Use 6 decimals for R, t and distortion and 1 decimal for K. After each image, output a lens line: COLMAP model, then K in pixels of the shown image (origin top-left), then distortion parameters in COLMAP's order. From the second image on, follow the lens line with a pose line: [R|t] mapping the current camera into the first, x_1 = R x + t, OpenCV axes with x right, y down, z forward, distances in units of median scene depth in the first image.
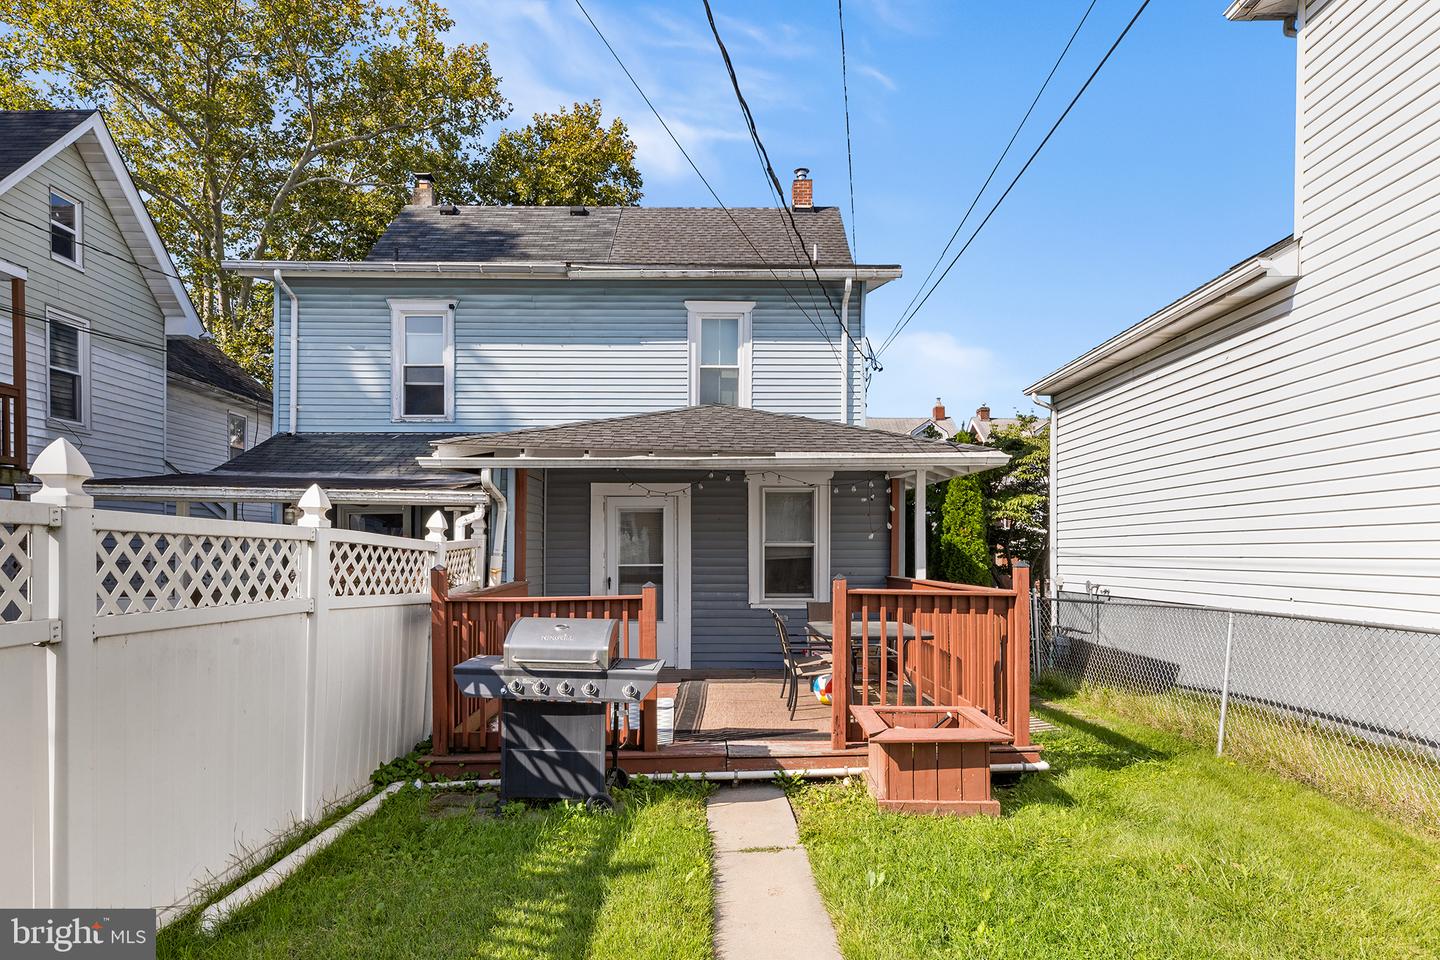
lens RADIAL K [[829.9, 0, 726.4], [0, 829.9, 547.3], [0, 0, 1]] dist [-0.000185, -0.000115]
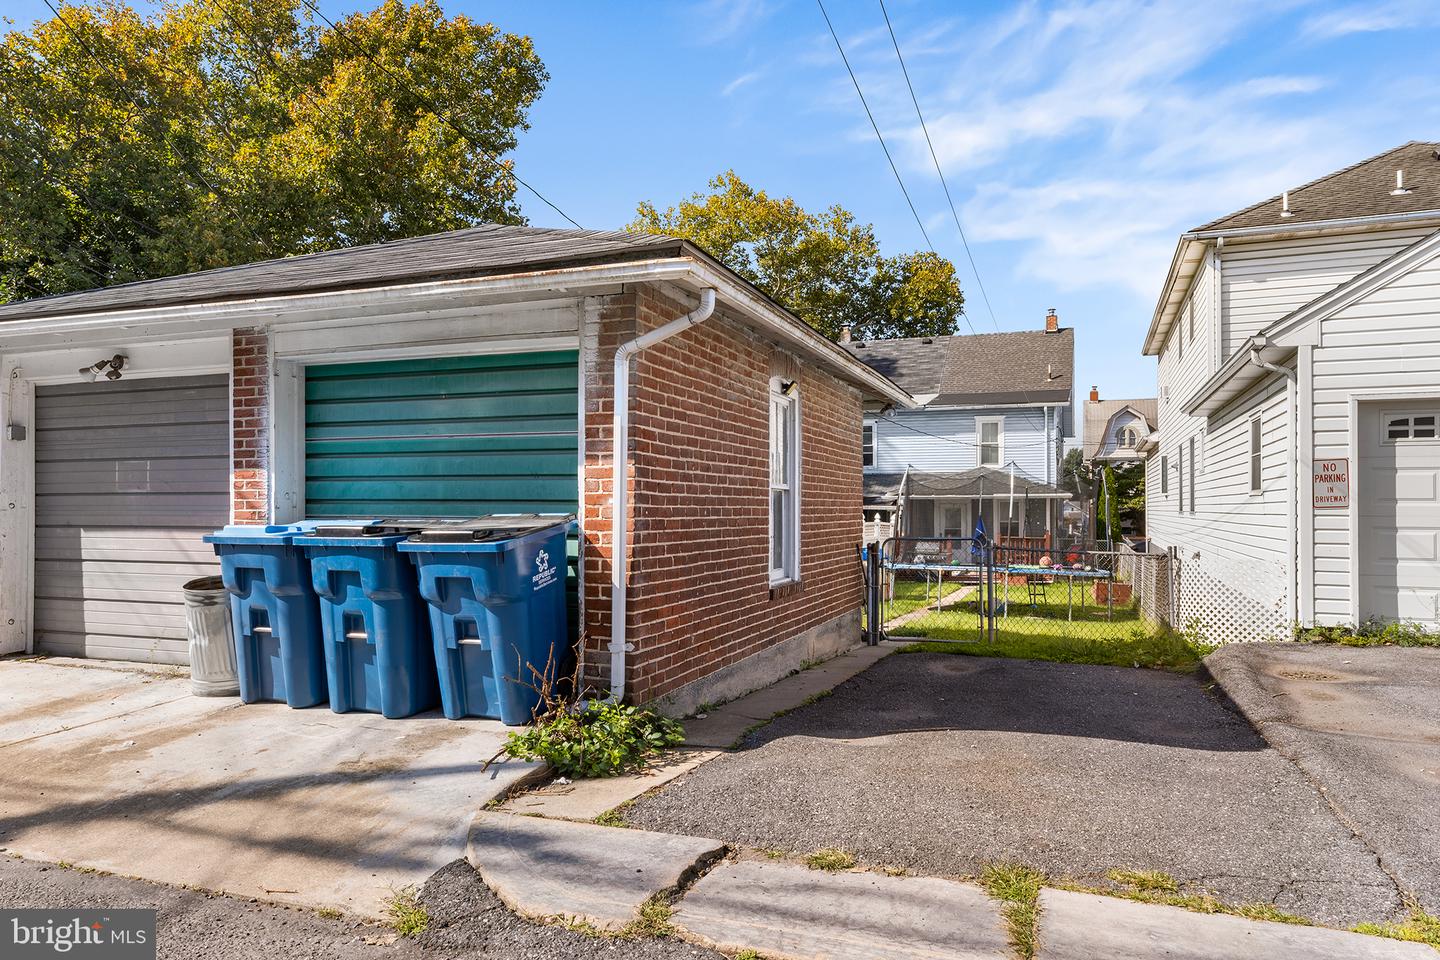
lens RADIAL K [[975.7, 0, 719.0], [0, 975.7, 488.6], [0, 0, 1]] dist [0.000641, 0.000035]
pose [[0.930377, -0.001925, -0.366598, 0.282946], [-0.001792, 0.999950, -0.009799, -0.062560], [0.366599, 0.009773, 0.930328, -1.787785]]
